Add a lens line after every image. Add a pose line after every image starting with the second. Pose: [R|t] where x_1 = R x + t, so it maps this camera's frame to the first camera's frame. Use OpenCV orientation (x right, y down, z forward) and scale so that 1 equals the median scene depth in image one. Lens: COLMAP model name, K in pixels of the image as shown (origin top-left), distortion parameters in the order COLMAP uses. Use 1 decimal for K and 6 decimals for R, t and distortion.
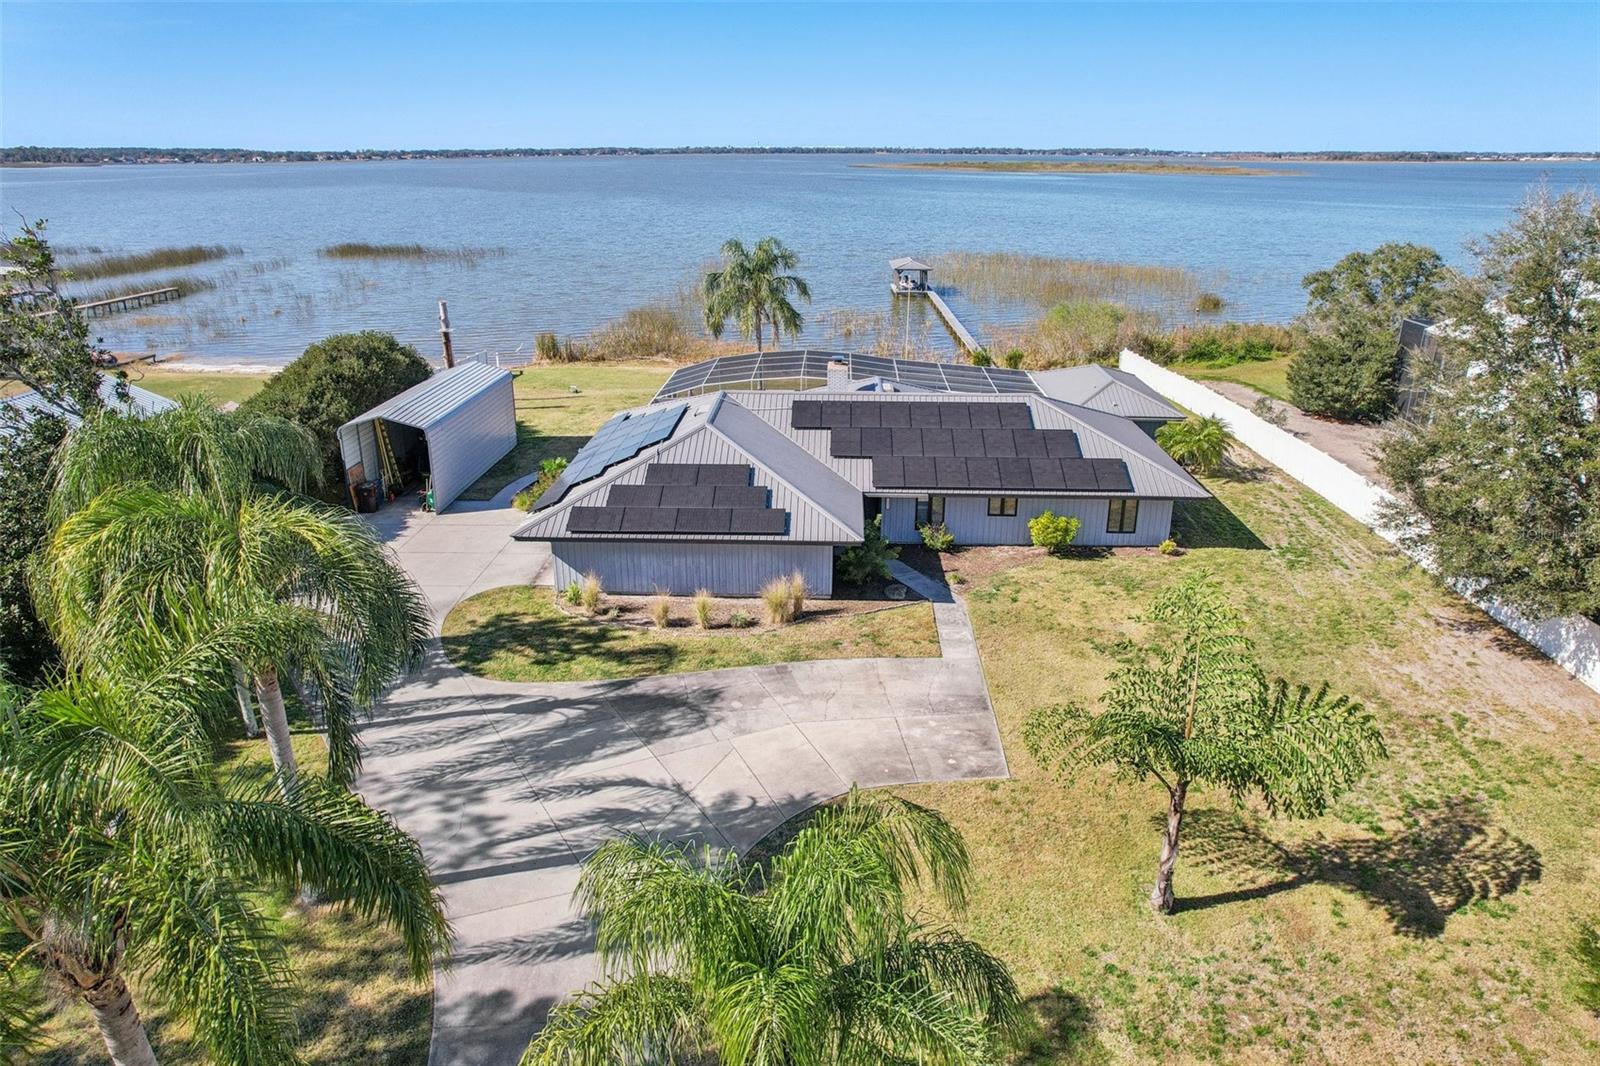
lens RADIAL K [[1048.1, 0, 767.0], [0, 1048.1, 510.3], [0, 0, 1]] dist [-0.073082, 0.082360]
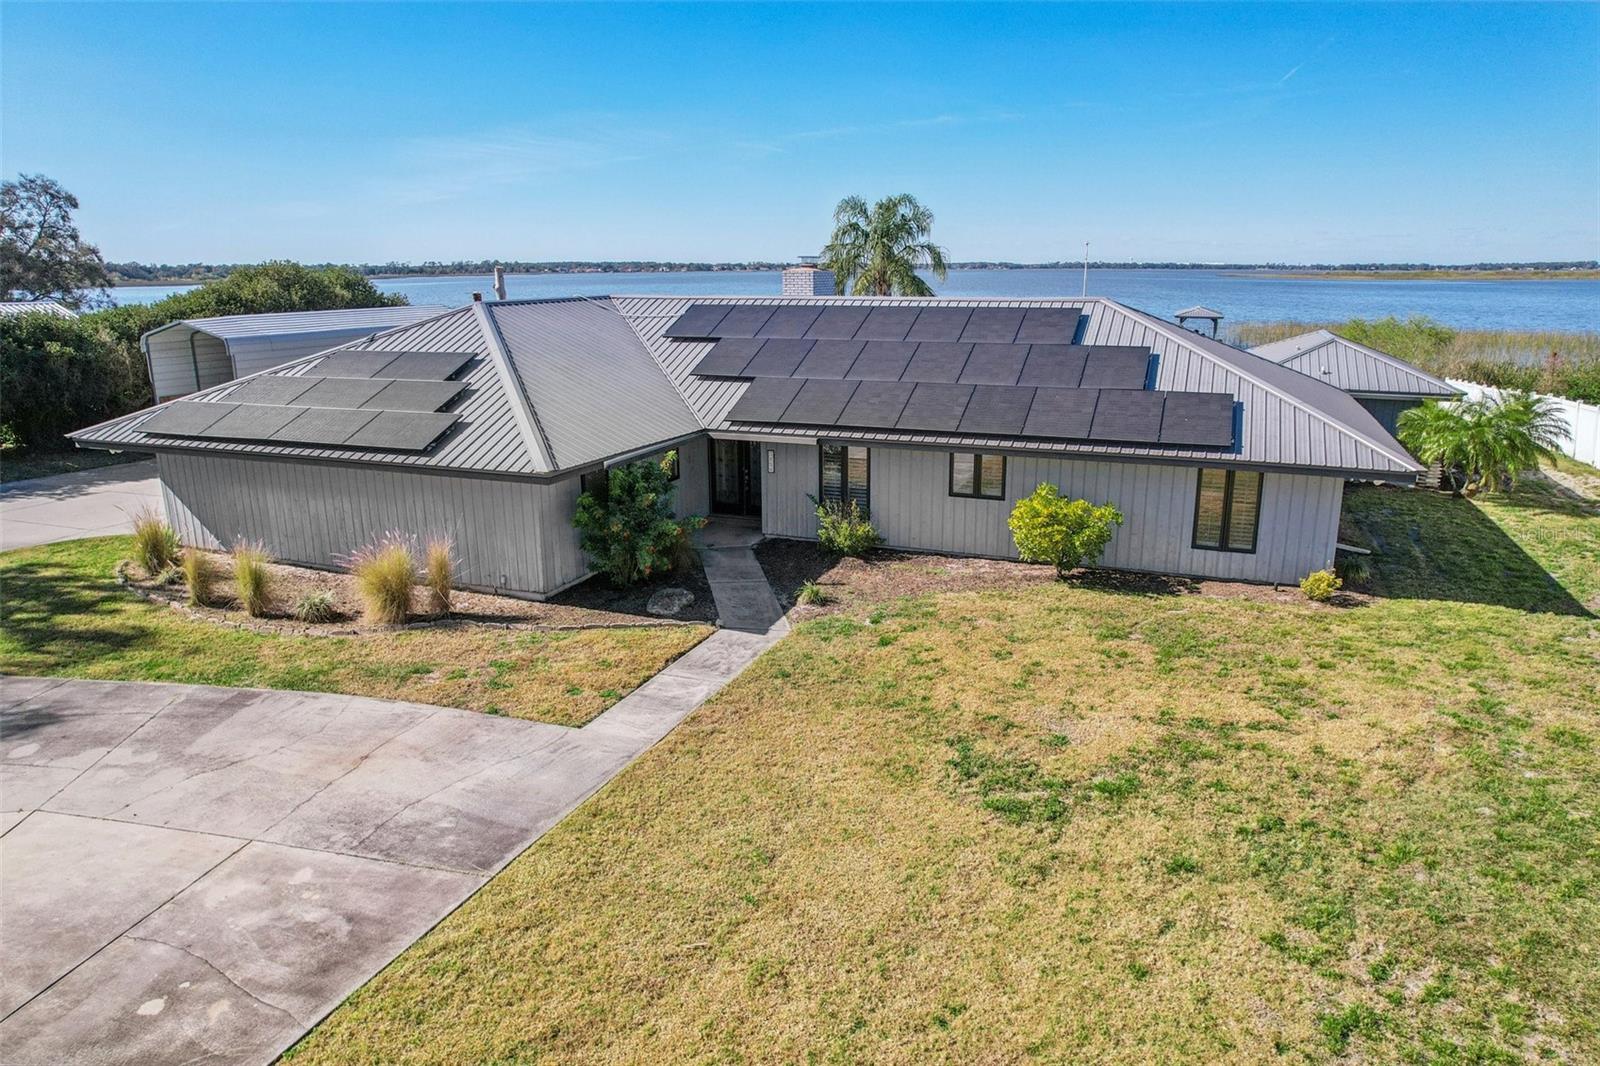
lens RADIAL K [[1026.8, 0, 780.6], [0, 1026.8, 530.7], [0, 0, 1]] dist [-0.082551, 0.076679]
pose [[0.946278, 0.077335, -0.313971, 0.319235], [-0.101545, 0.992930, -0.061475, 0.067552], [0.306997, 0.090054, 0.947440, 0.537614]]
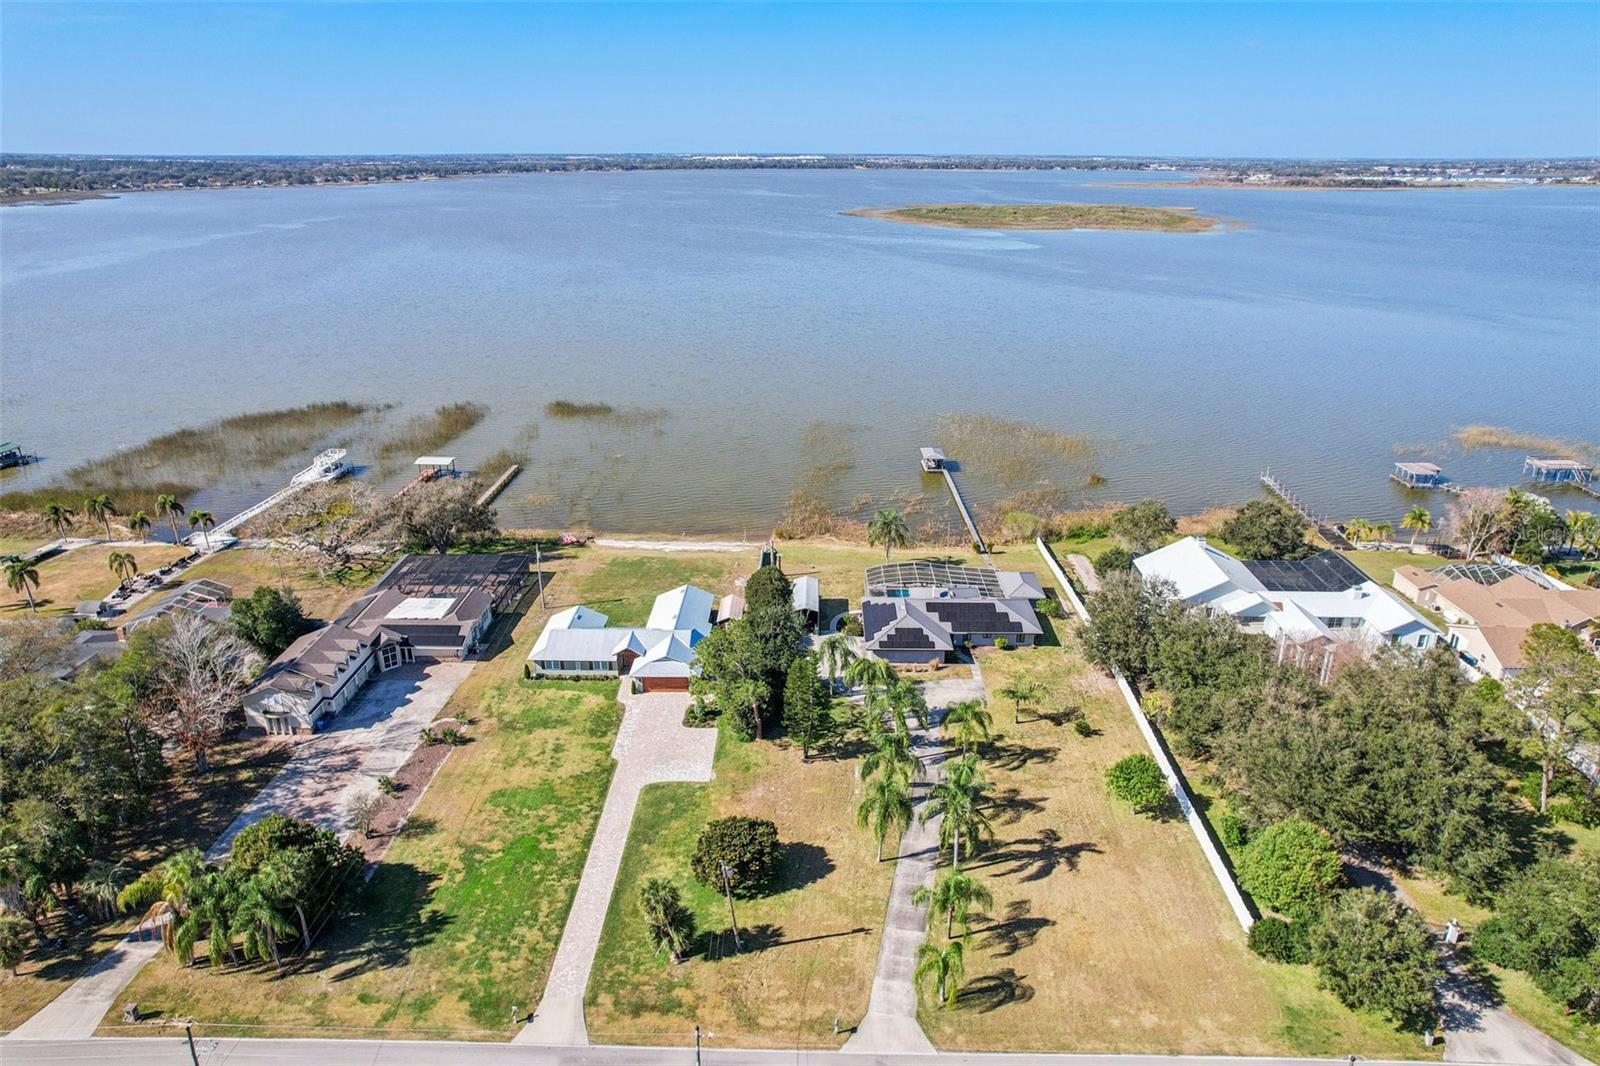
lens RADIAL K [[1014.8, 0, 786.9], [0, 1014.8, 530.3], [0, 0, 1]] dist [-0.058175, 0.059605]
pose [[0.999413, -0.006889, 0.033573, -0.625843], [0.006464, 0.999898, 0.012757, -0.448021], [-0.033658, -0.012532, 0.999355, -2.653375]]
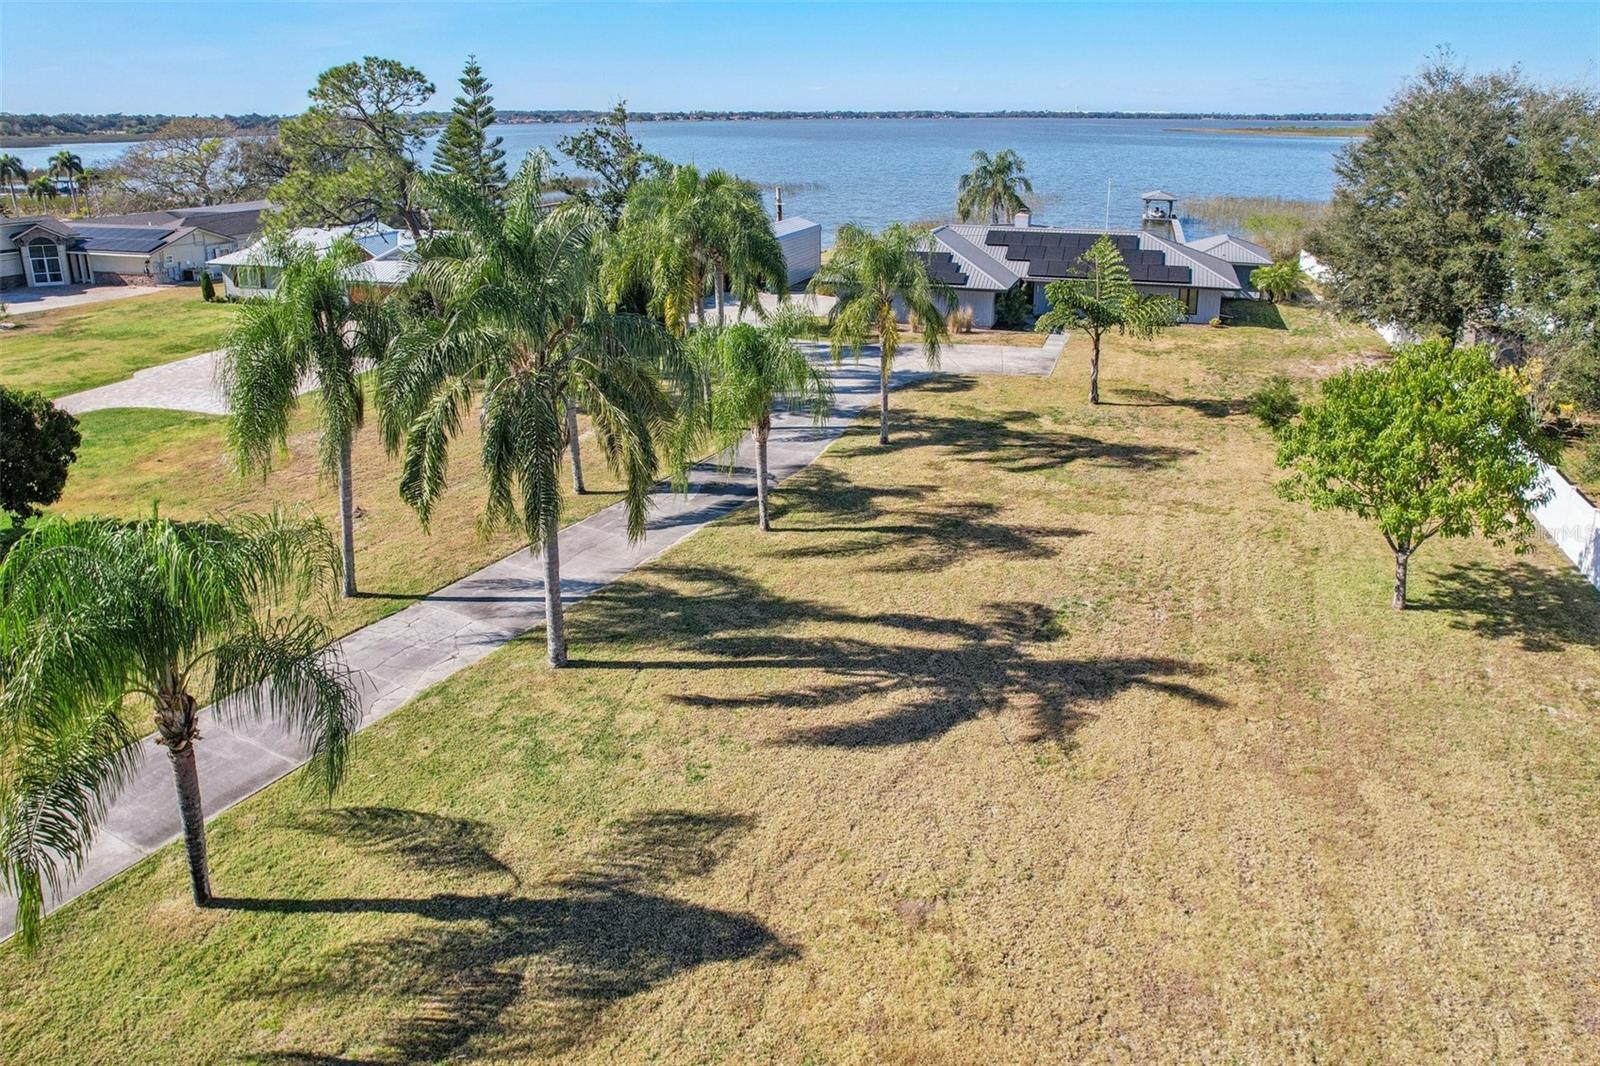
lens RADIAL K [[1046.6, 0, 790.5], [0, 1046.6, 422.1], [0, 0, 1]] dist [-0.068556, 0.045406]
pose [[0.964779, 0.073838, -0.252487, 0.184442], [-0.085112, 0.995791, -0.034010, 0.315603], [0.248913, 0.054301, 0.967002, -0.719516]]
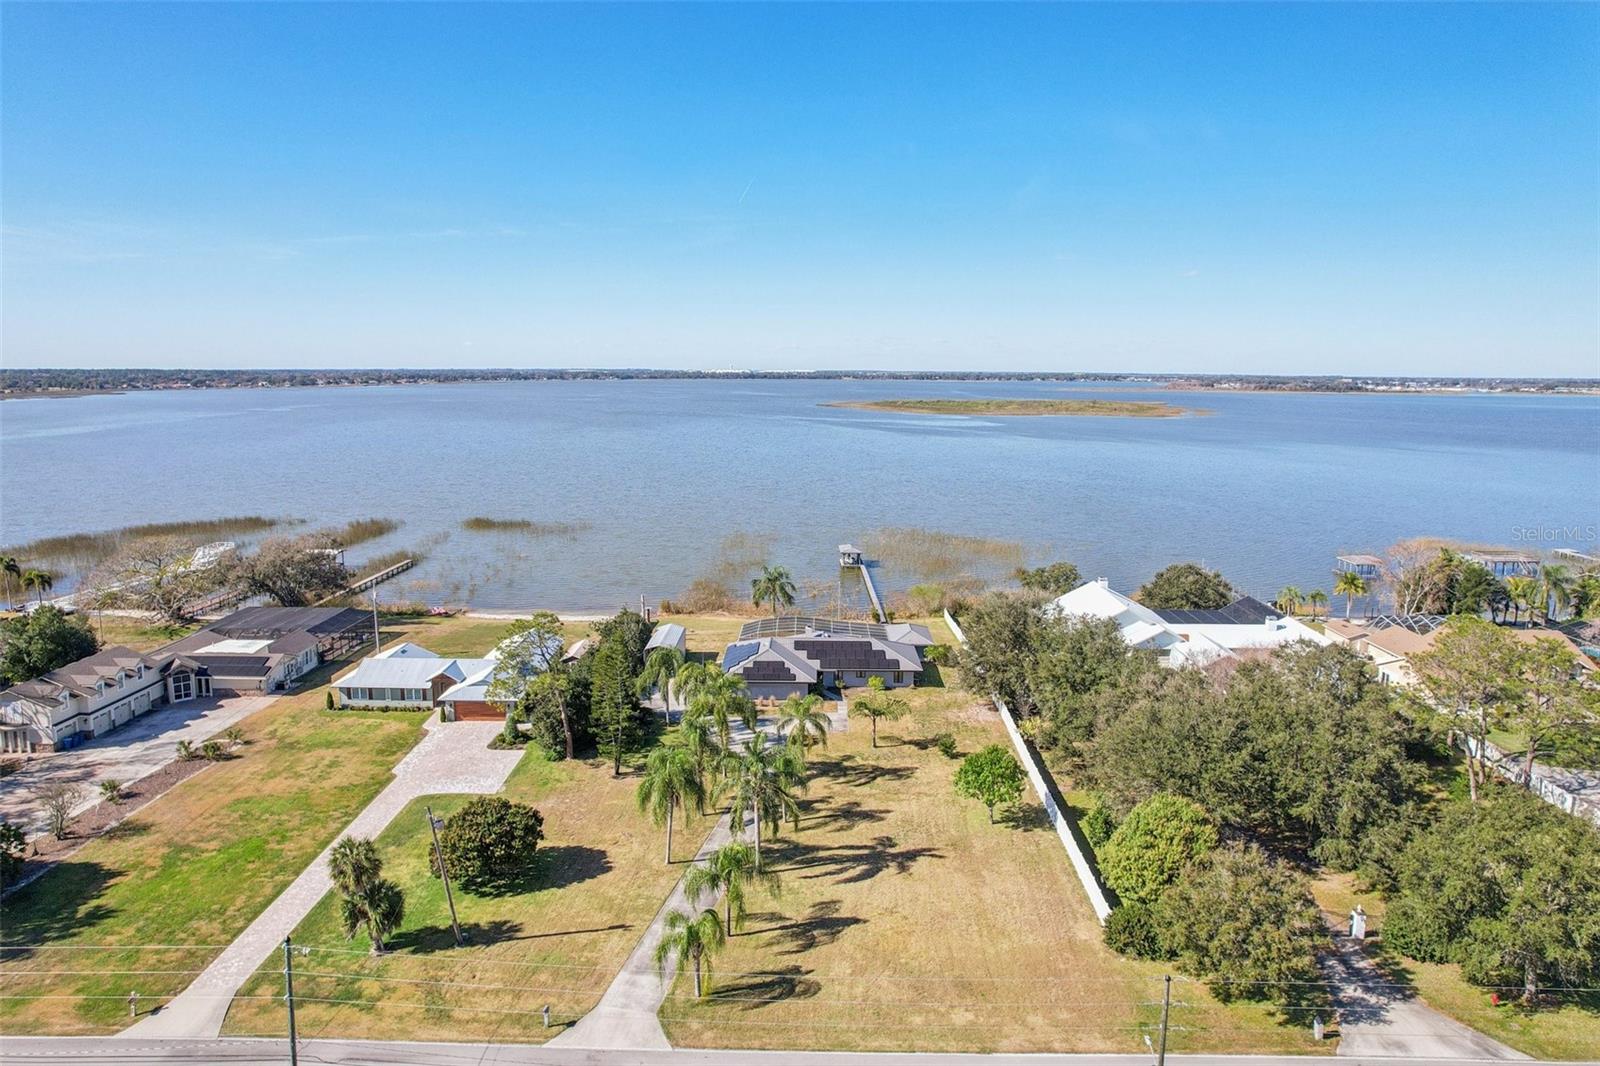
lens RADIAL K [[1026.8, 0, 780.6], [0, 1026.8, 530.7], [0, 0, 1]] dist [-0.082551, 0.076679]
pose [[0.999258, 0.001496, 0.038481, -0.151107], [0.005548, 0.983229, -0.182288, 0.145318], [-0.038109, 0.182367, 0.982492, -2.316535]]
